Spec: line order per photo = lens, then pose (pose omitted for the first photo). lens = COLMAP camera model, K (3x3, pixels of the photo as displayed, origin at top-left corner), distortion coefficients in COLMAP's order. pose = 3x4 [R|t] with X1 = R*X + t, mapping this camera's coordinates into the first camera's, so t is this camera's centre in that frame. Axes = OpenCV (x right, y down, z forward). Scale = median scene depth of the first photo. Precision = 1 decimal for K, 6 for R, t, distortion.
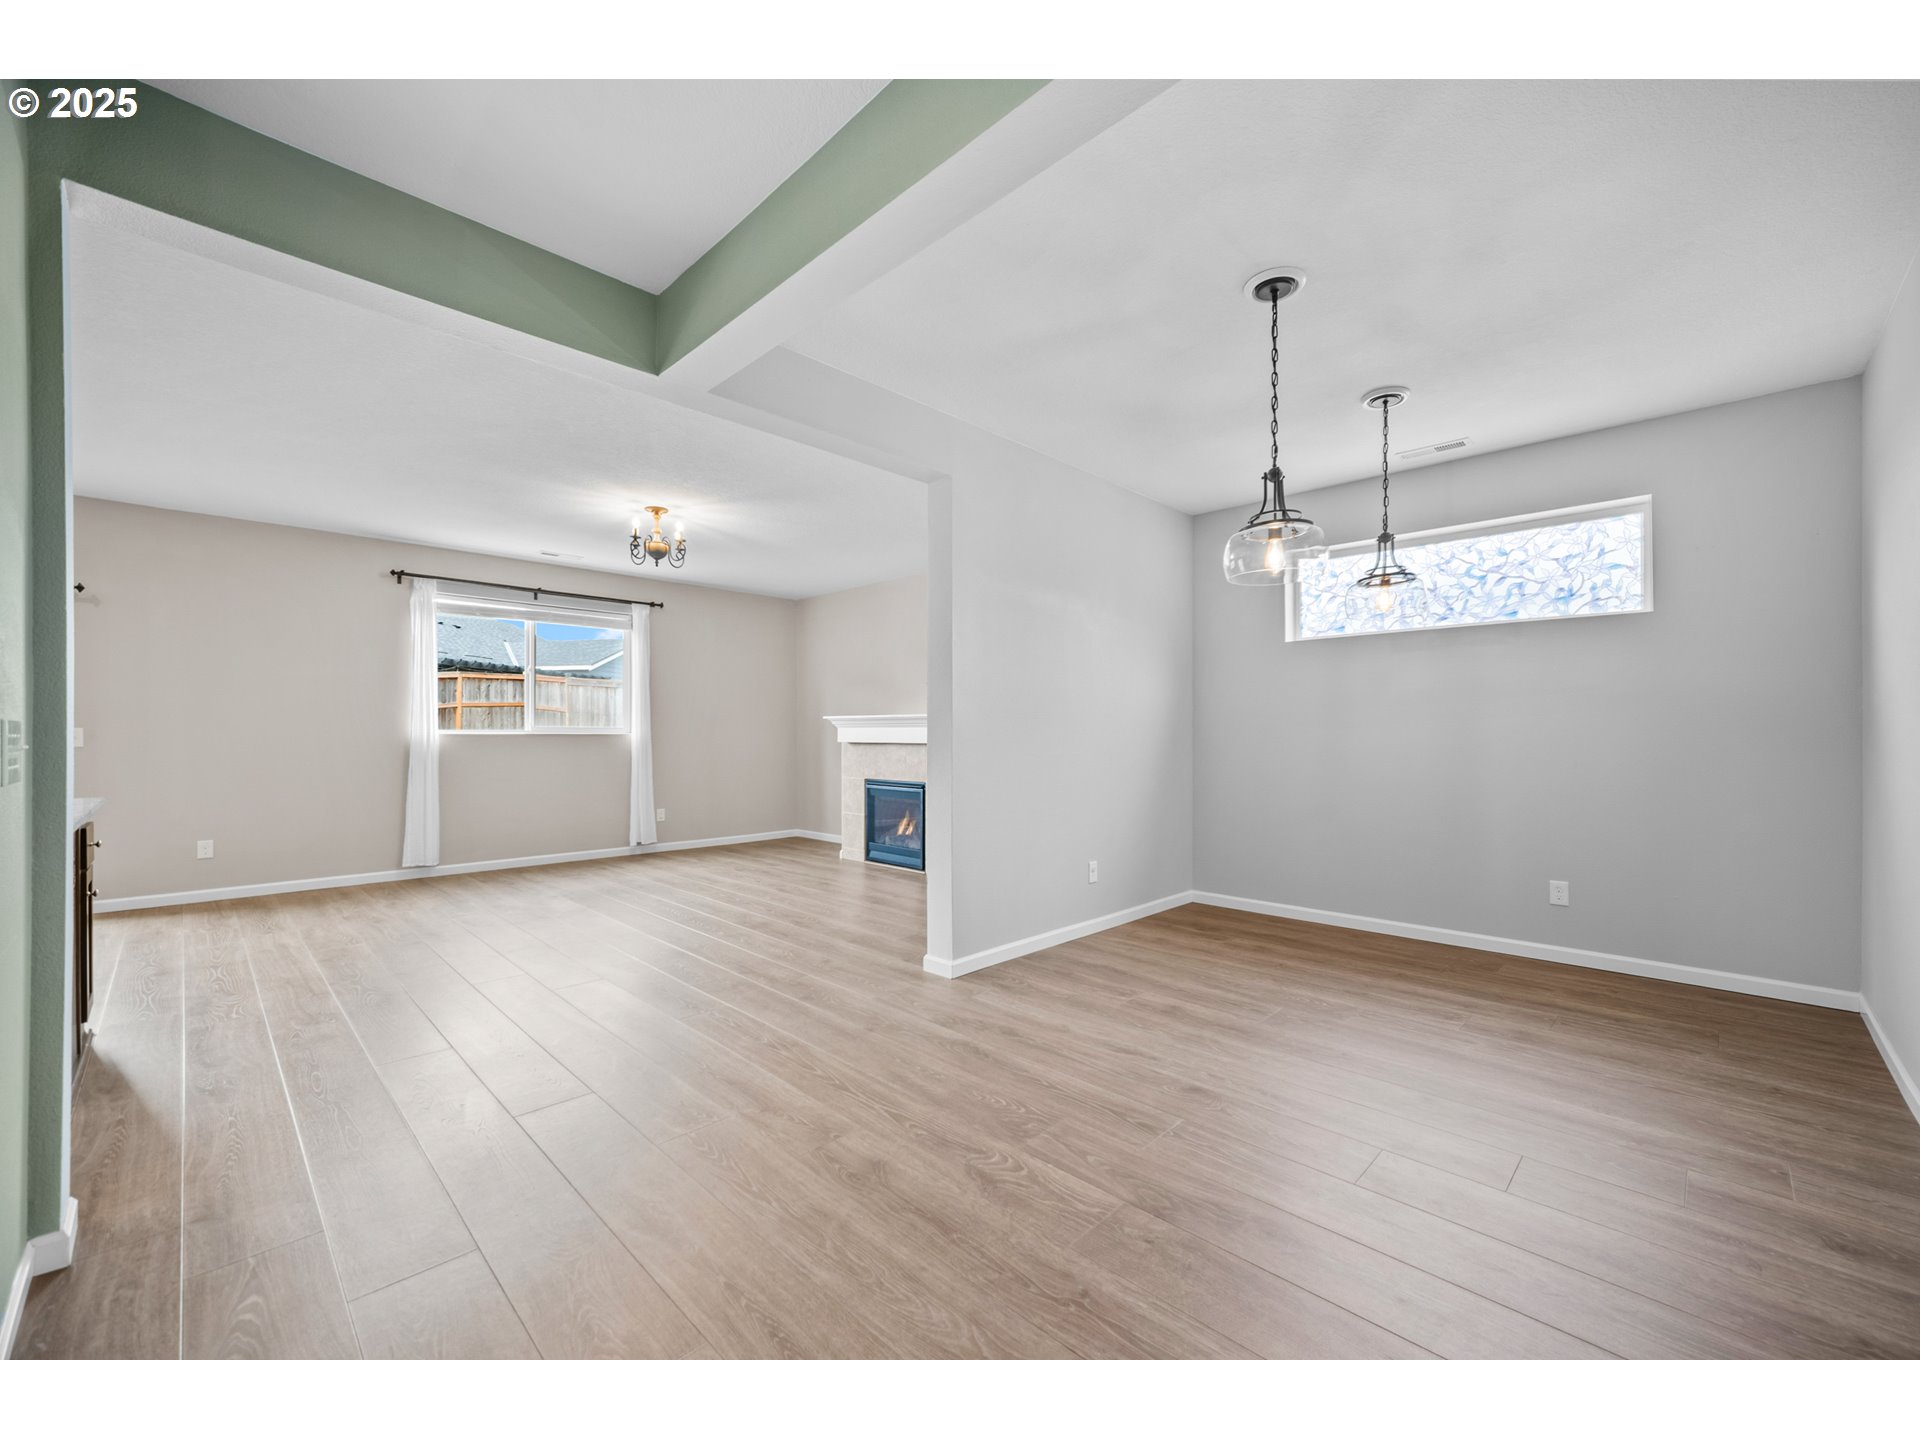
lens RADIAL K [[768.7, 0, 973.6], [0, 768.7, 726.2], [0, 0, 1]] dist [0.000132, -0.000059]
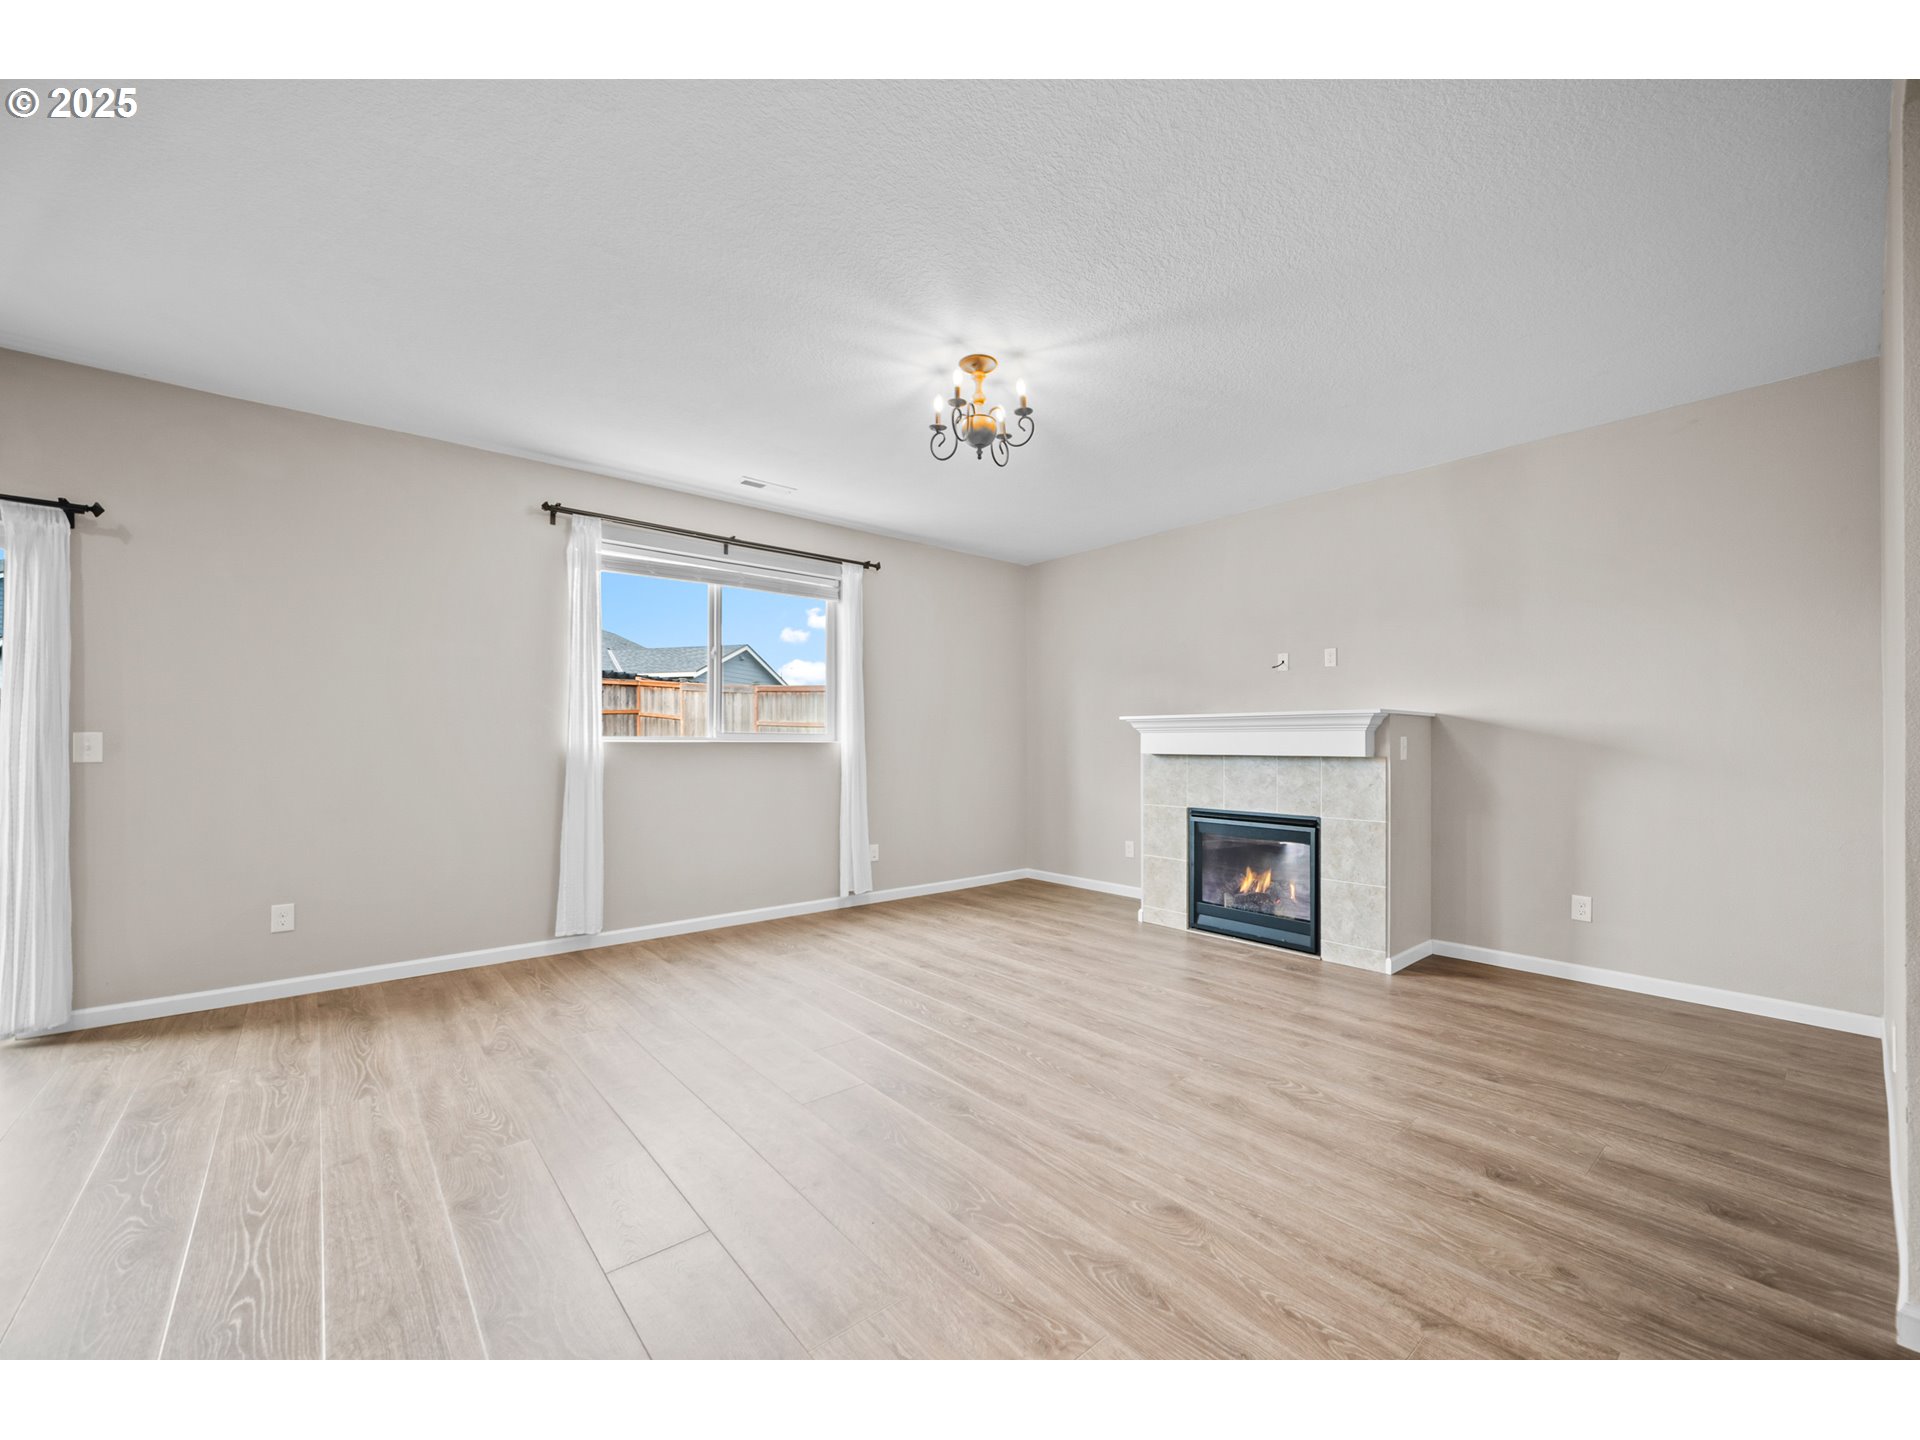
lens RADIAL K [[768.7, 0, 973.6], [0, 768.7, 726.2], [0, 0, 1]] dist [0.000132, -0.000059]
pose [[0.995736, -0.002253, -0.092223, -0.271612], [0.001146, 0.999927, -0.012048, 0.004284], [0.092243, 0.011891, 0.995666, 0.308612]]
